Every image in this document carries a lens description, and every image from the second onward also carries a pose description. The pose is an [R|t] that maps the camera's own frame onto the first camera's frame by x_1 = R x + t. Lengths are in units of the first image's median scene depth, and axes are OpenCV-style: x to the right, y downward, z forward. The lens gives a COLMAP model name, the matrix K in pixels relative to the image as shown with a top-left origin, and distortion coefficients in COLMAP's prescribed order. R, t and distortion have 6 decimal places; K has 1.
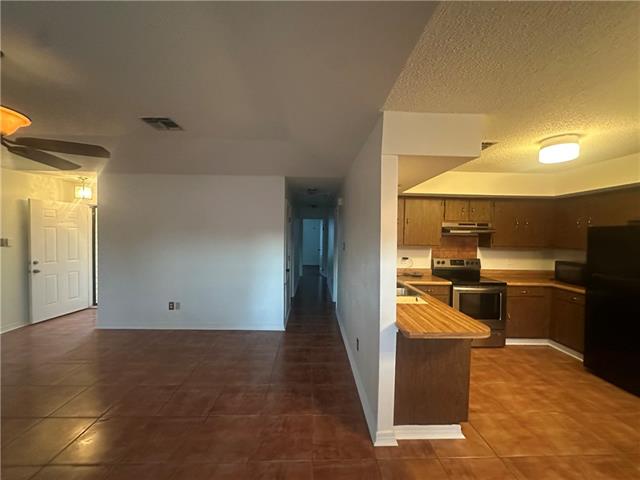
lens RADIAL K [[256.7, 0, 320.6], [0, 256.7, 239.4], [0, 0, 1]] dist [-0.000601, -0.000125]
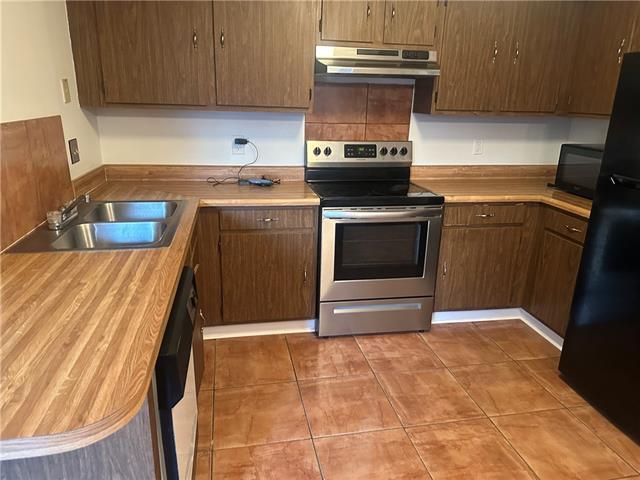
lens RADIAL K [[445.0, 0, 322.1], [0, 445.0, 244.0], [0, 0, 1]] dist [0.098149, -0.131607]
pose [[0.988042, -0.040158, 0.148866, 0.420099], [-0.004480, 0.957604, 0.288054, 0.028395], [-0.154122, -0.285276, 0.945972, 0.300379]]
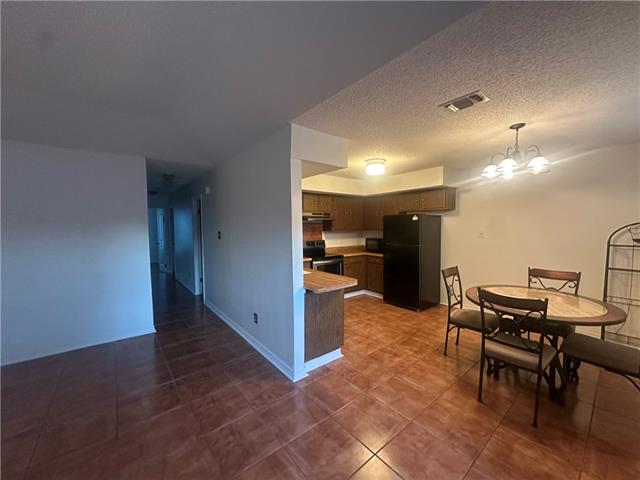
lens RADIAL K [[256.7, 0, 320.6], [0, 256.7, 239.4], [0, 0, 1]] dist [-0.000601, -0.000125]
pose [[0.798159, -0.054227, 0.600002, -0.236934], [0.033012, 0.998381, 0.046317, 0.012187], [-0.601542, -0.017161, 0.798657, -0.063934]]
